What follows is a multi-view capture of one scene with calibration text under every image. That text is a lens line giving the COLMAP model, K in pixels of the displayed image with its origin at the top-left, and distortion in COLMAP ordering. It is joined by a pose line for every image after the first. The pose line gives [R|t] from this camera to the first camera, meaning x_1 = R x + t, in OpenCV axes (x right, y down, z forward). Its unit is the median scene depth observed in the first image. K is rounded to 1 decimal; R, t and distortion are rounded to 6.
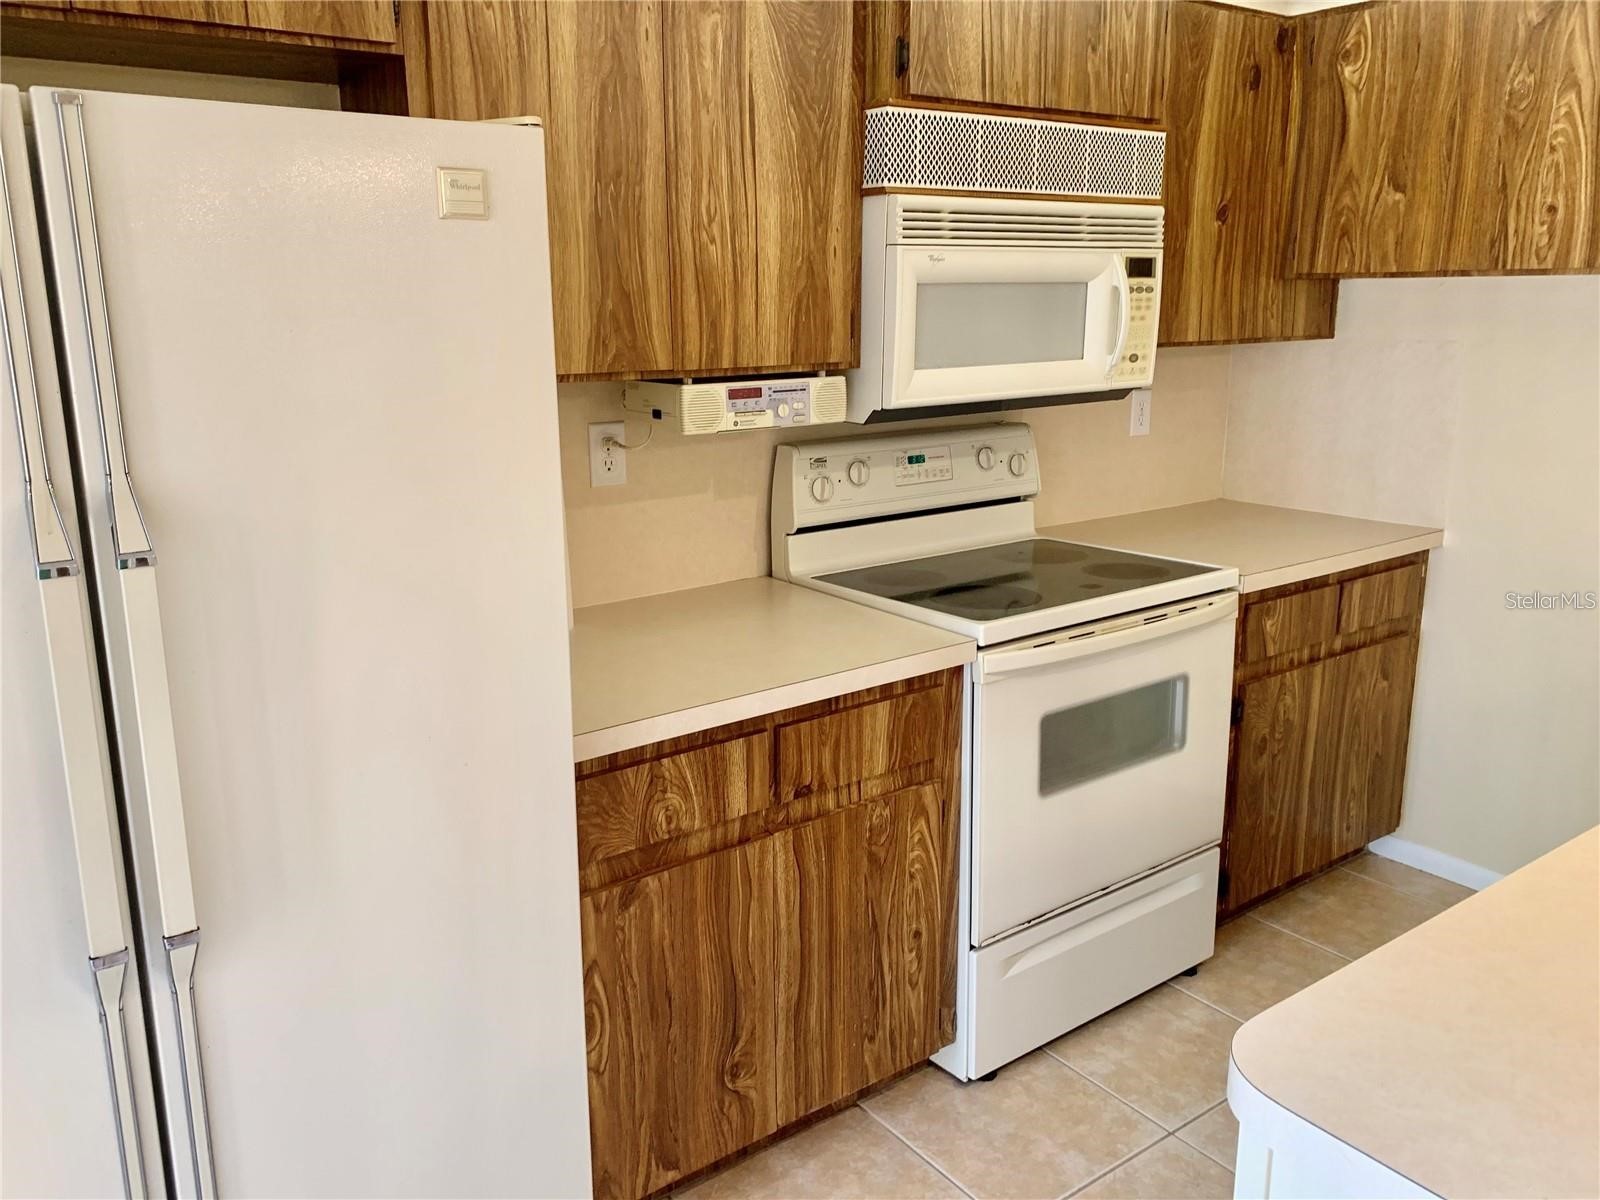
lens RADIAL K [[1216.5, 0, 795.6], [0, 1216.5, 588.9], [0, 0, 1]] dist [0.032305, -0.054791]
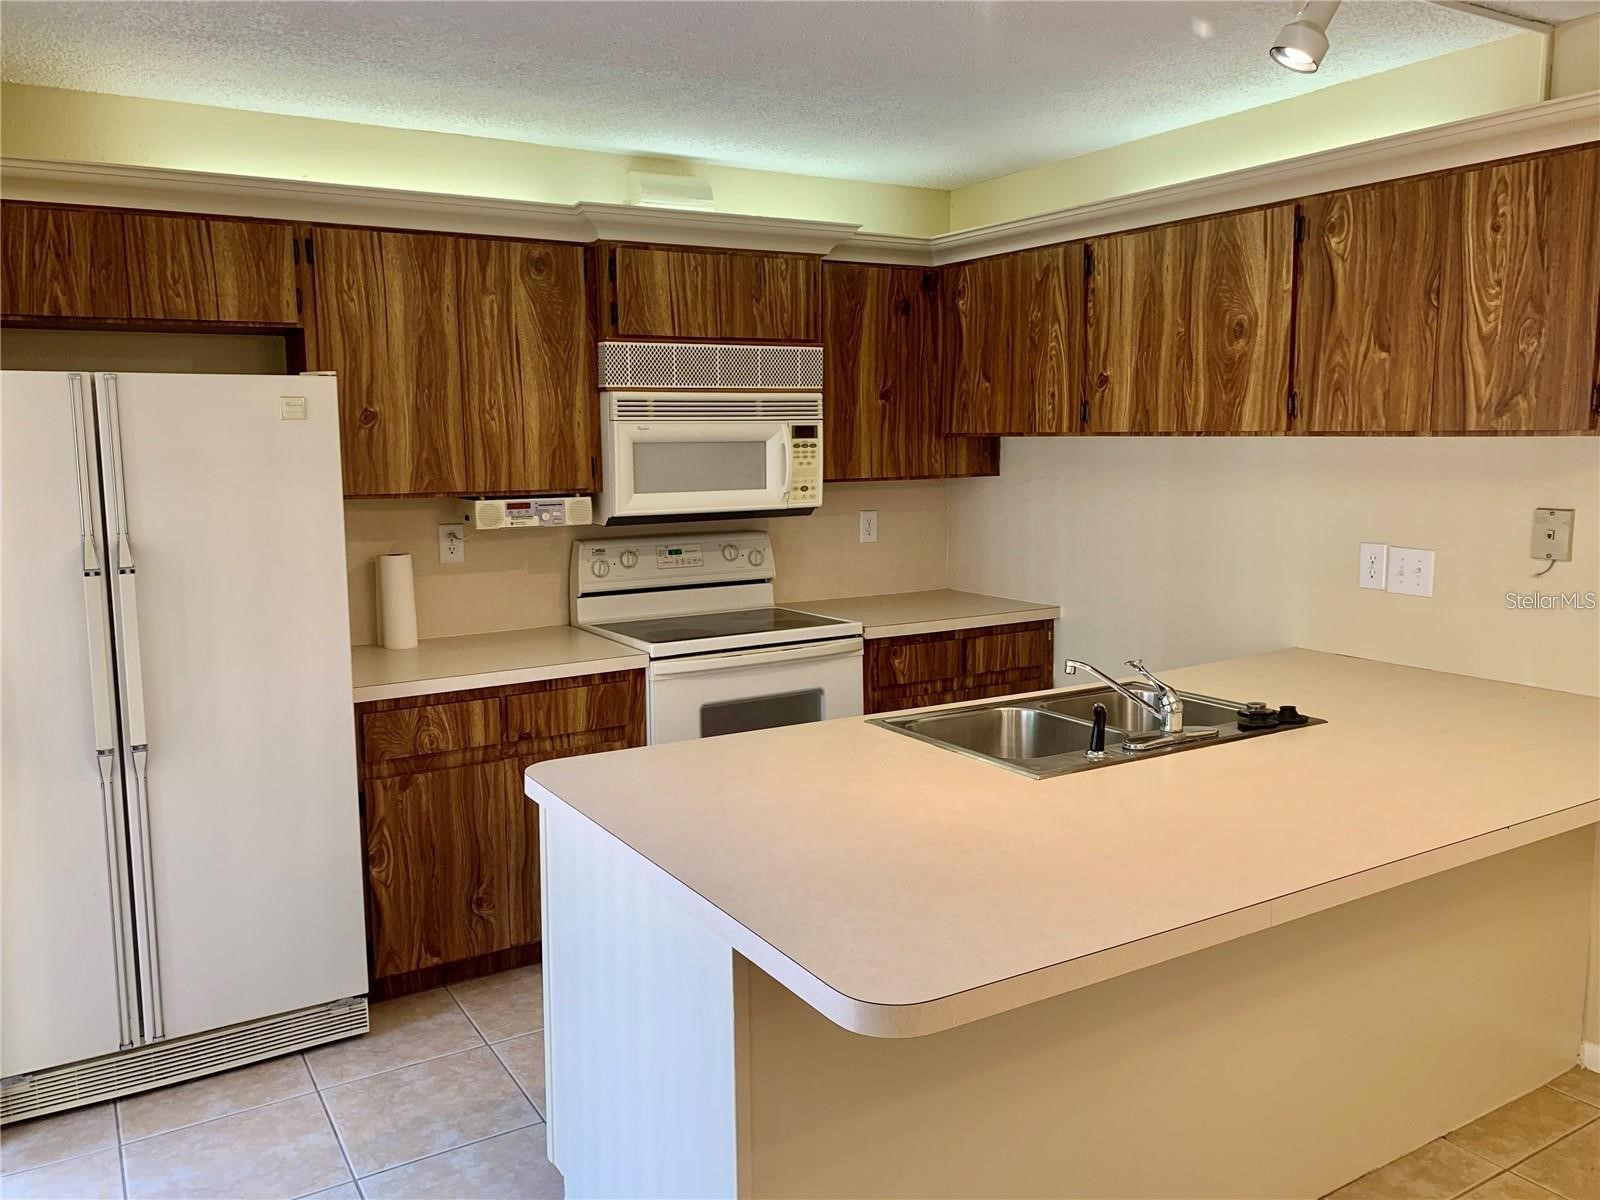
lens RADIAL K [[1143.7, 0, 800.0], [0, 1143.7, 600.0], [0, 0, 1]] dist [0.064881, -0.214082]
pose [[0.995931, 0.012991, -0.089181, 0.485485], [-0.021512, 0.995219, -0.095266, 0.111556], [0.087517, 0.096797, 0.991449, -0.528047]]
